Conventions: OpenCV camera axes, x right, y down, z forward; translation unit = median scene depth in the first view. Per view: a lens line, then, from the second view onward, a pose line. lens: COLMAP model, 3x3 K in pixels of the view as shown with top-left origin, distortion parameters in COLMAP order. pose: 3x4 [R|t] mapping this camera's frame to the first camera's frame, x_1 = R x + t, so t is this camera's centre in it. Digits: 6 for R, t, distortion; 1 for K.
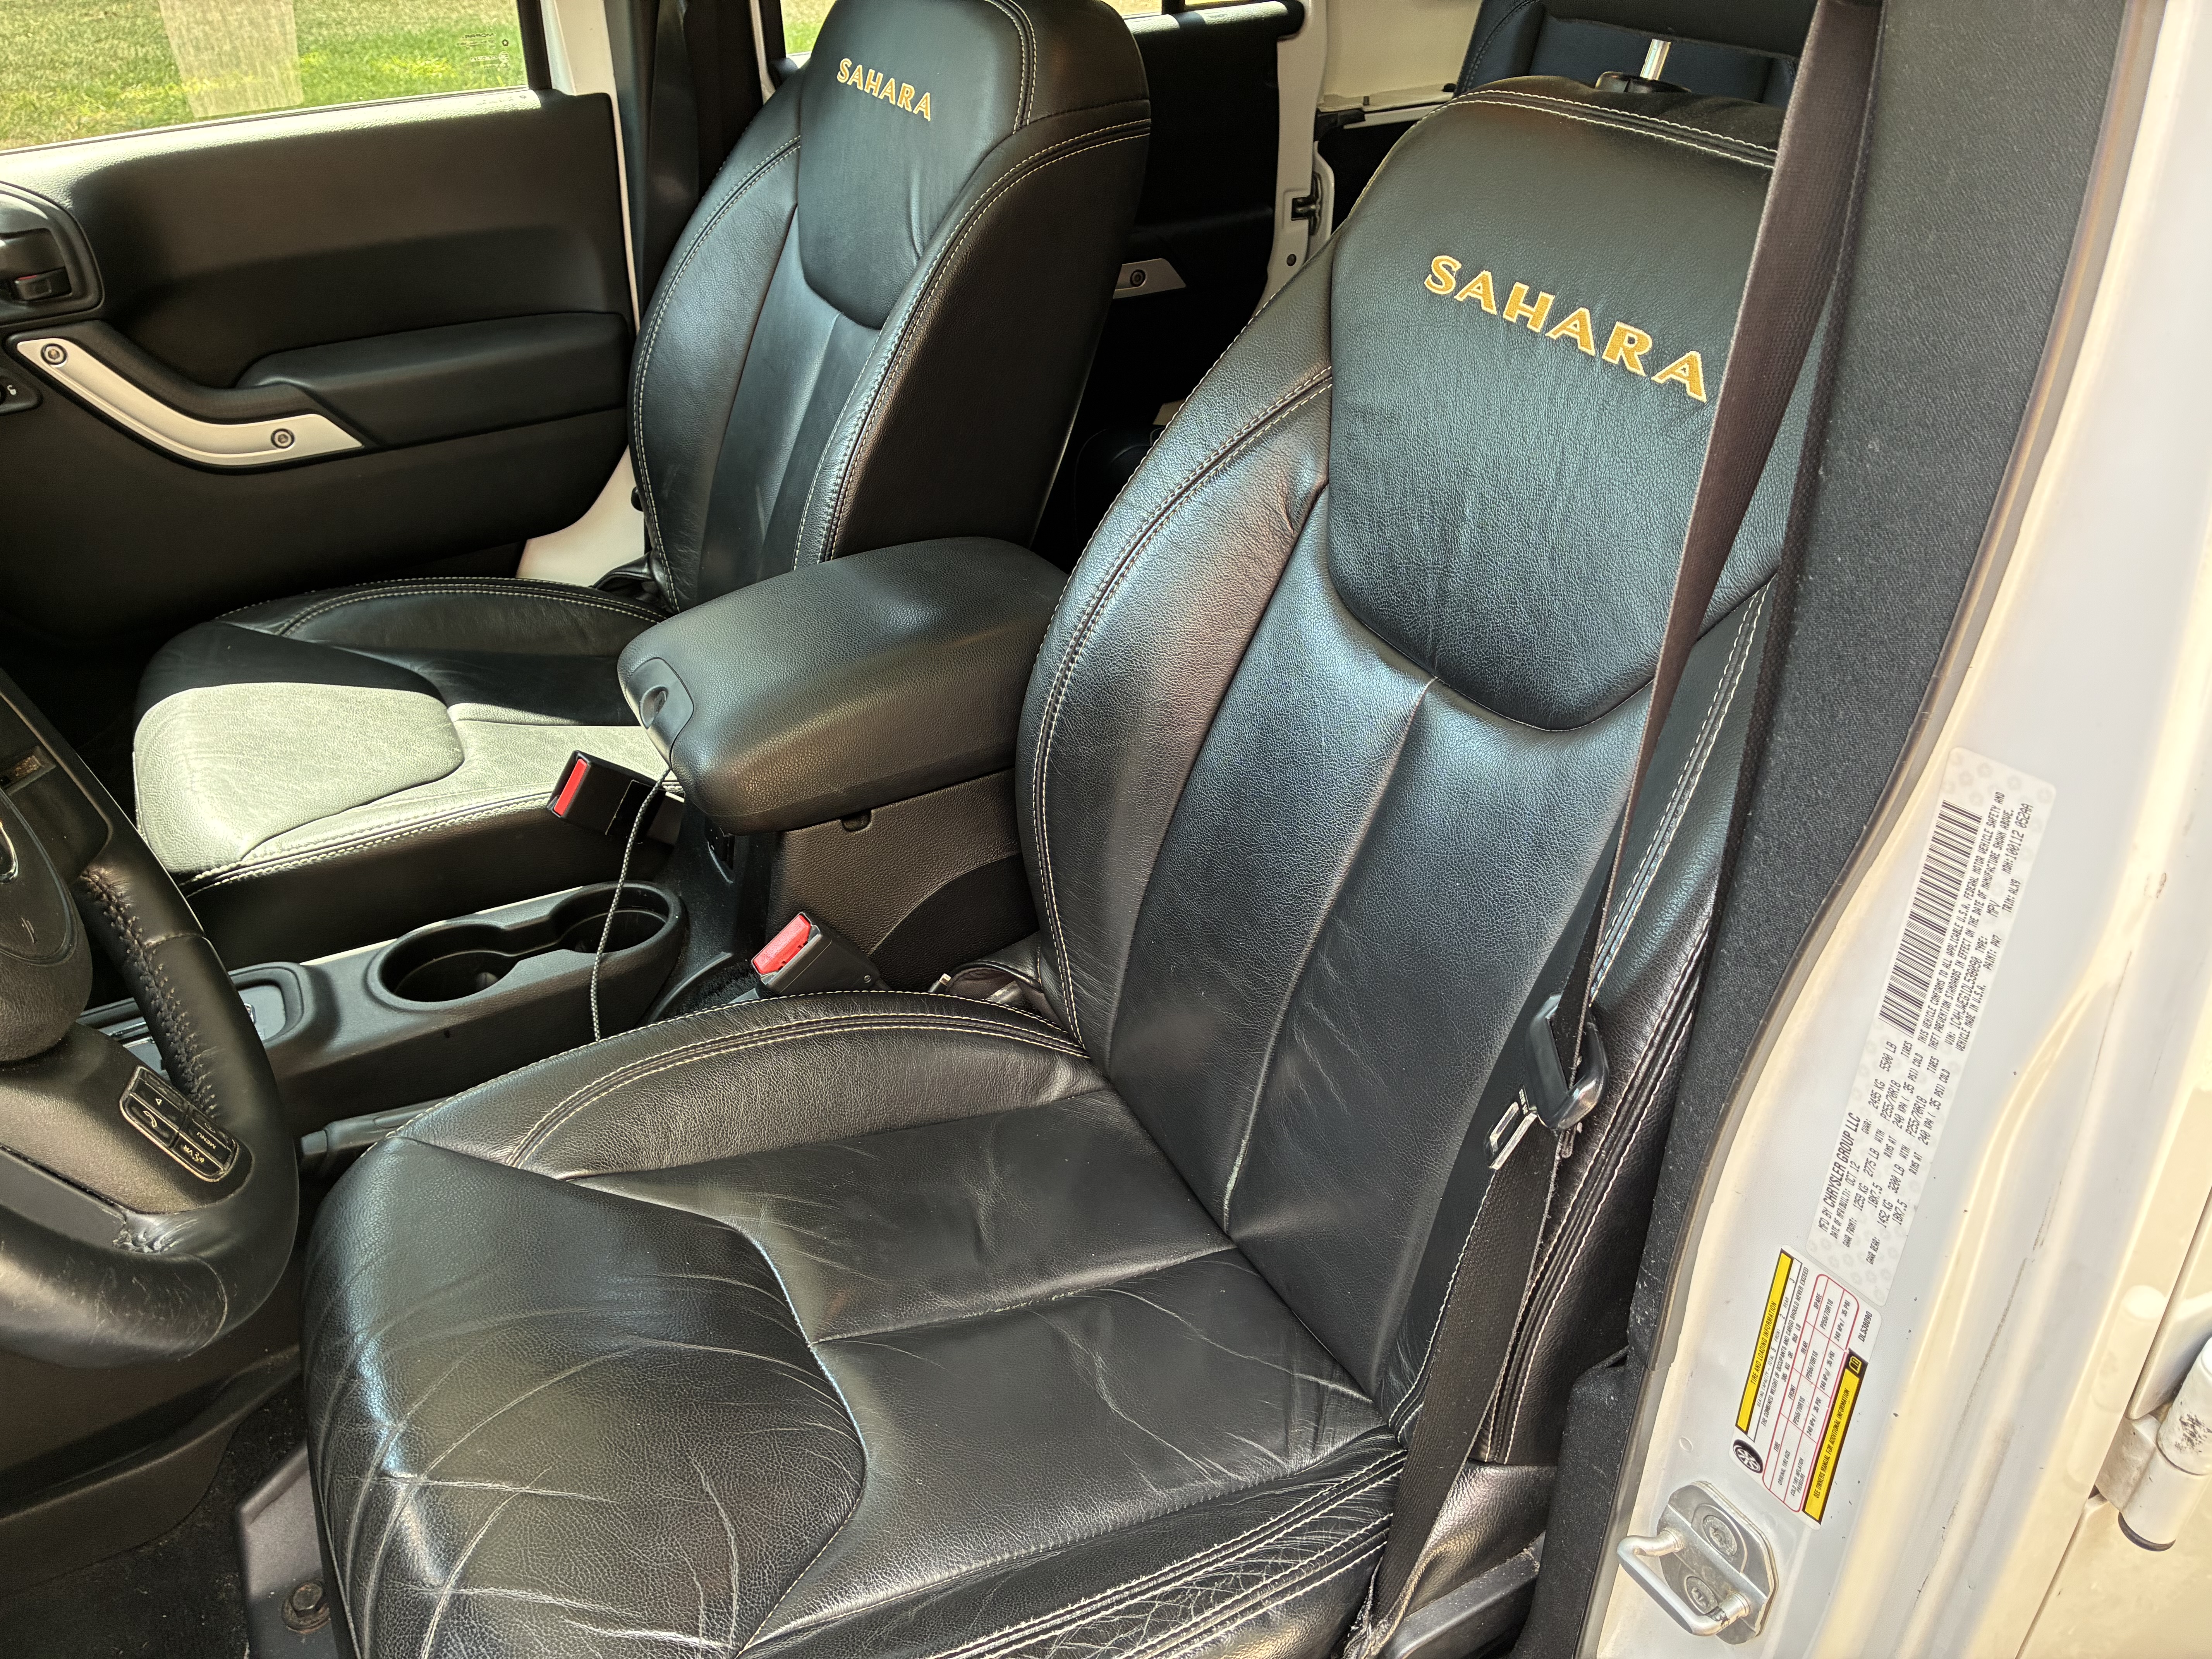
lens RADIAL K [[1690.1, 0, 1101.9], [0, 1690.1, 835.9], [0, 0, 1]] dist [0.073476, -0.095462]
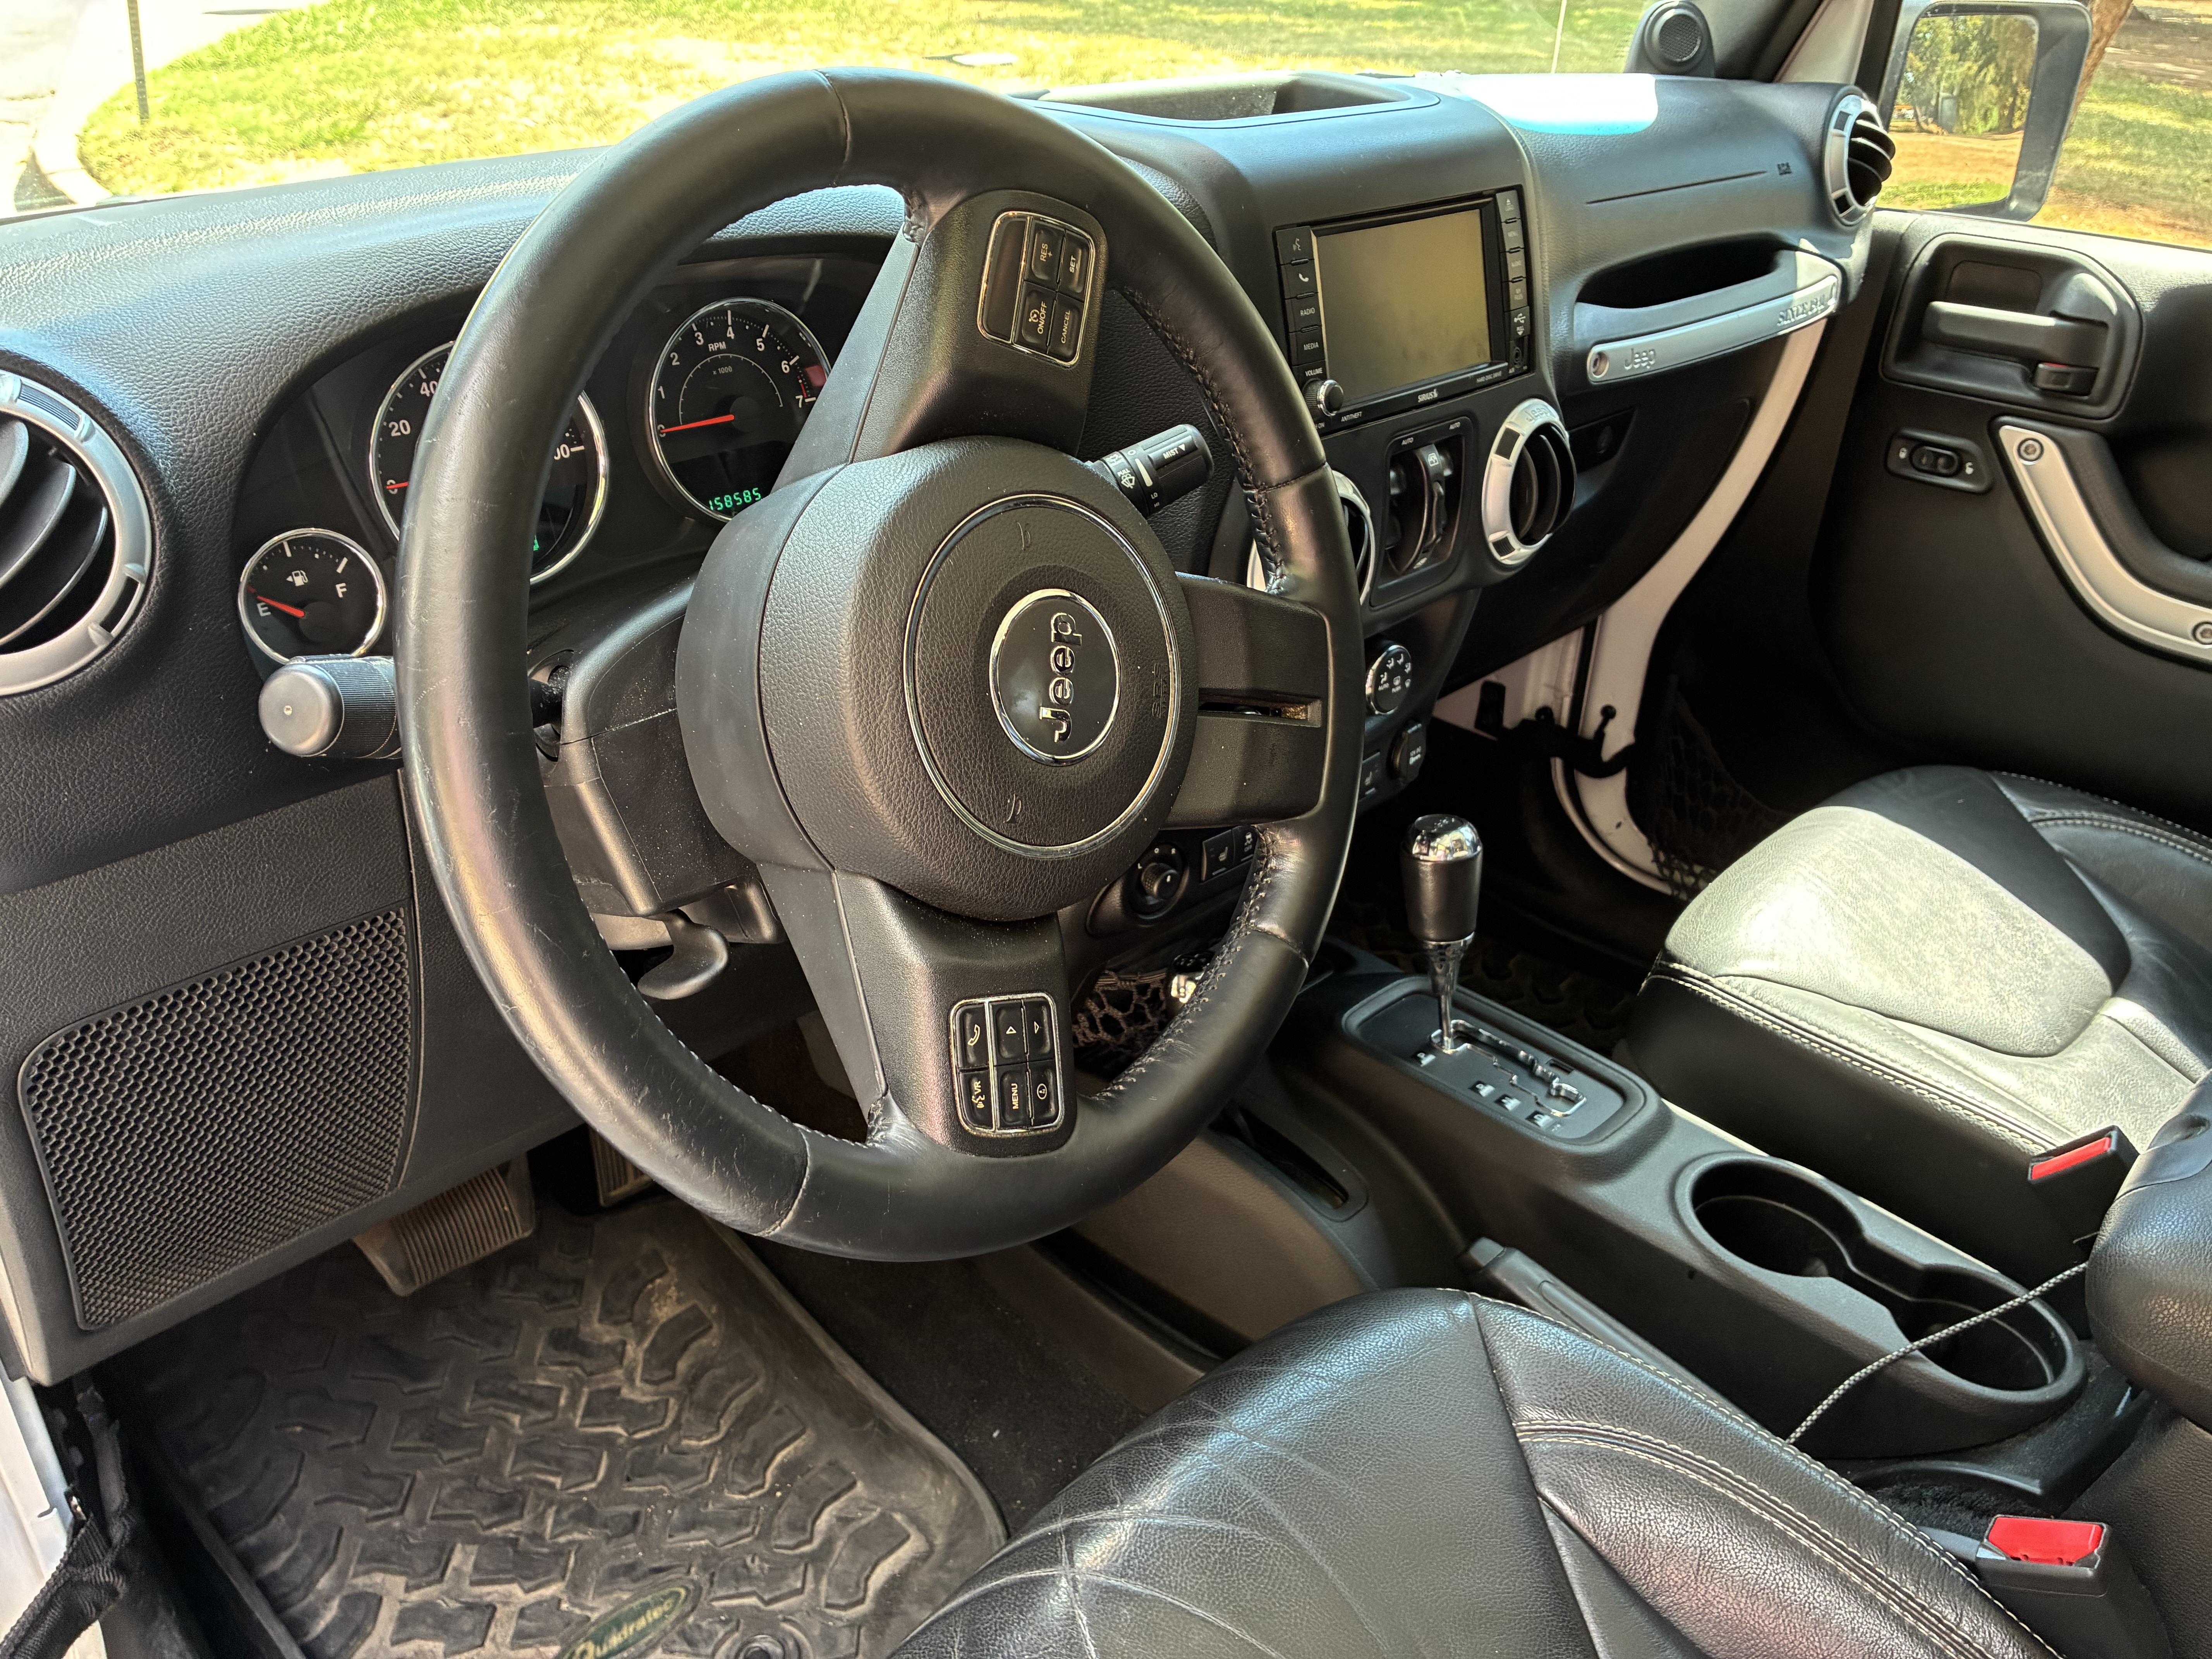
lens RADIAL K [[1690.1, 0, 1107.4], [0, 1690.1, 817.9], [0, 0, 1]] dist [0.073476, -0.095462]
pose [[0.312199, 0.487532, -0.815380, 0.080467], [-0.558513, 0.788483, 0.257601, -0.102146], [0.768502, 0.374977, 0.518456, 0.262920]]
